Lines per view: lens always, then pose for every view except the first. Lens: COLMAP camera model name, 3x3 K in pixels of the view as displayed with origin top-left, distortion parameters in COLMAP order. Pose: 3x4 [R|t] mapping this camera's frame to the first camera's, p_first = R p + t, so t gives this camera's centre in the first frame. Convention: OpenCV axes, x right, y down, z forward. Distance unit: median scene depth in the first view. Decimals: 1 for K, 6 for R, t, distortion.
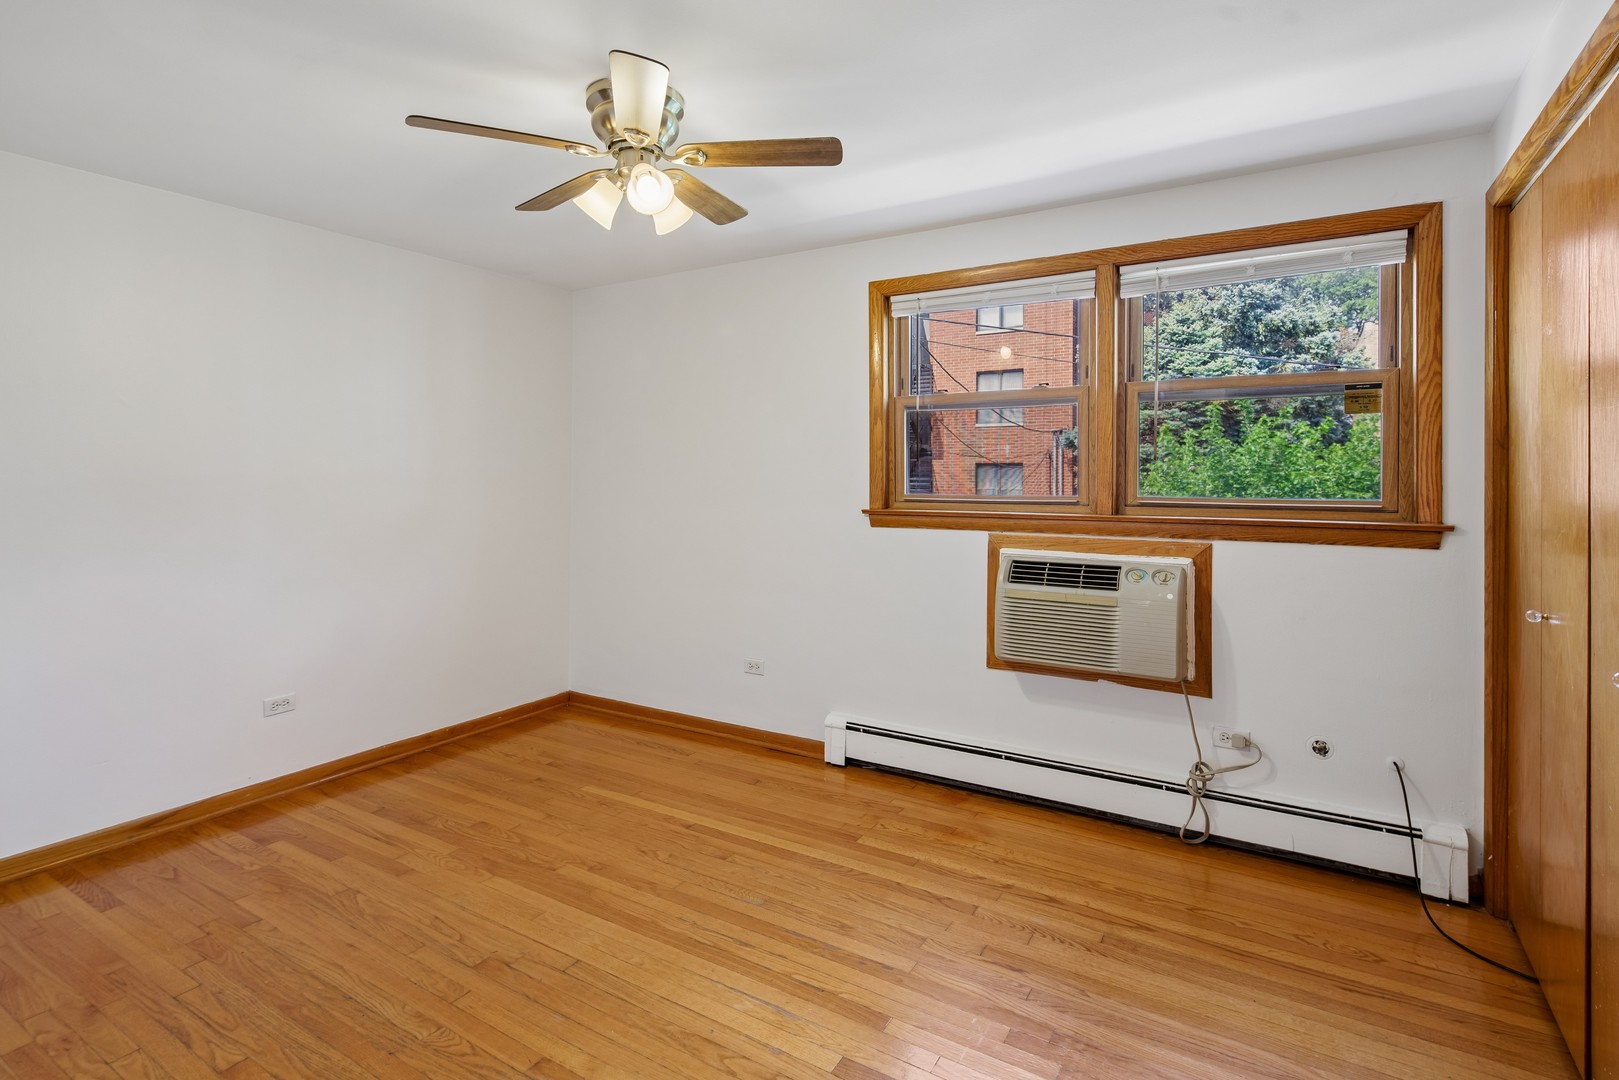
lens RADIAL K [[804.2, 0, 841.7], [0, 804.2, 476.6], [0, 0, 1]] dist [0.007142, 0.000641]
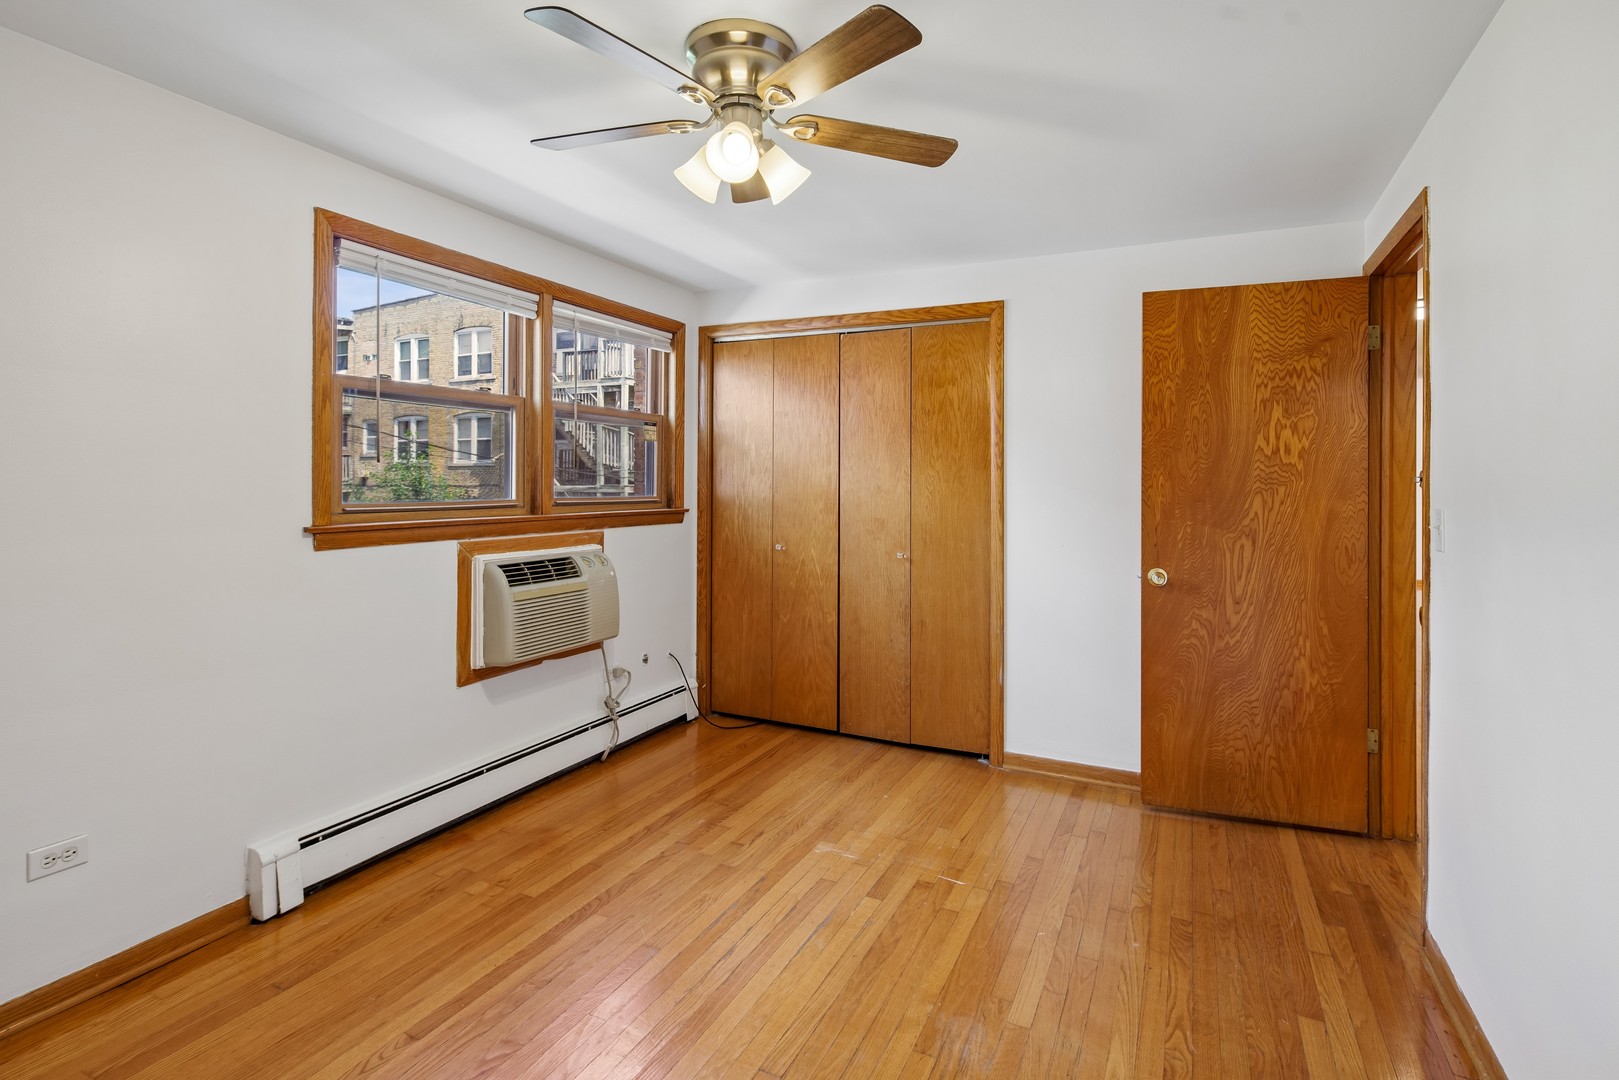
lens RADIAL K [[804.2, 0, 798.3], [0, 804.2, 473.3], [0, 0, 1]] dist [0.007142, 0.000641]
pose [[-0.085576, 0.002834, 0.996328, -0.889223], [-0.012068, 0.999920, -0.003881, -0.011114], [-0.996259, -0.012355, -0.085535, 0.792797]]
